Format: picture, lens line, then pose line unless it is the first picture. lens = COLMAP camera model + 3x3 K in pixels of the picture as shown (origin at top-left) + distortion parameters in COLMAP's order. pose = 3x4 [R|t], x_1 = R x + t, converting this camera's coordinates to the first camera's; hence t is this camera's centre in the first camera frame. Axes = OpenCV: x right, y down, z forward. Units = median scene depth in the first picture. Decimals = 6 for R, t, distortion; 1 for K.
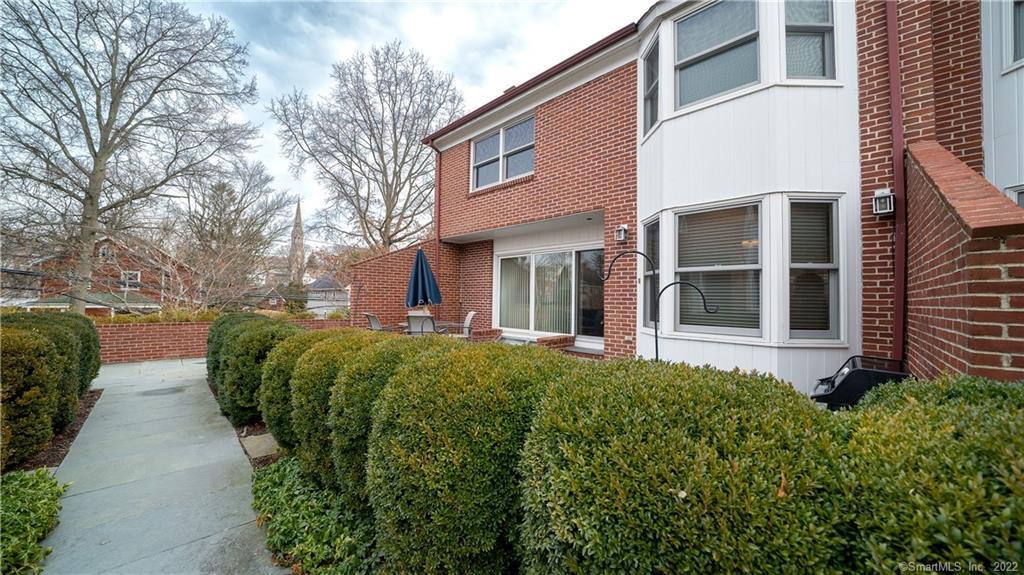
lens RADIAL K [[354.3, 0, 513.3], [0, 354.3, 287.8], [0, 0, 1]] dist [-0.016002, -0.000211]
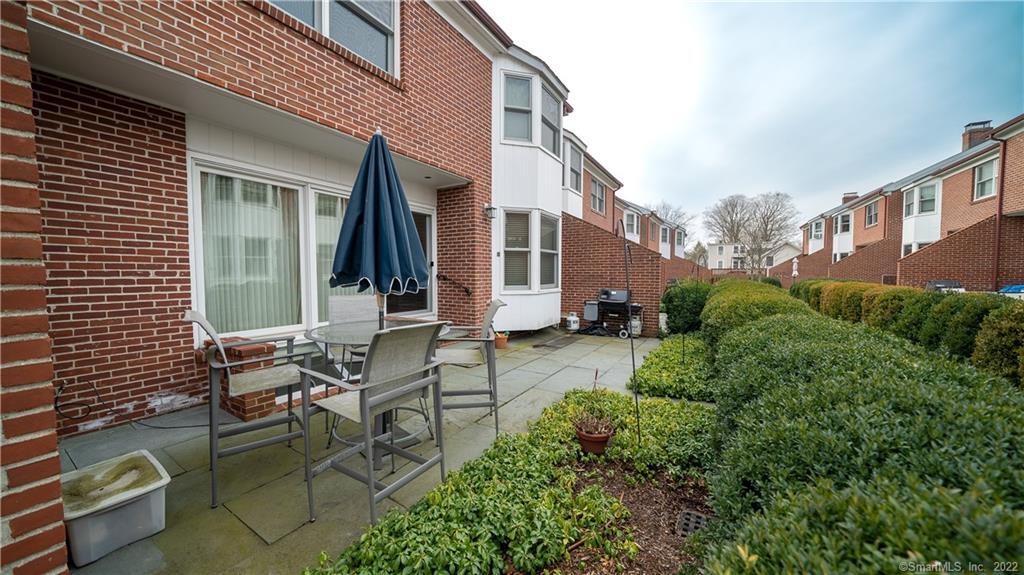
lens RADIAL K [[354.3, 0, 513.2], [0, 354.3, 287.9], [0, 0, 1]] dist [-0.016002, -0.000211]
pose [[-0.246742, -0.060956, 0.967162, -0.890066], [-0.031060, 0.998004, 0.054975, 0.031910], [-0.968583, -0.016476, -0.248143, 1.278246]]
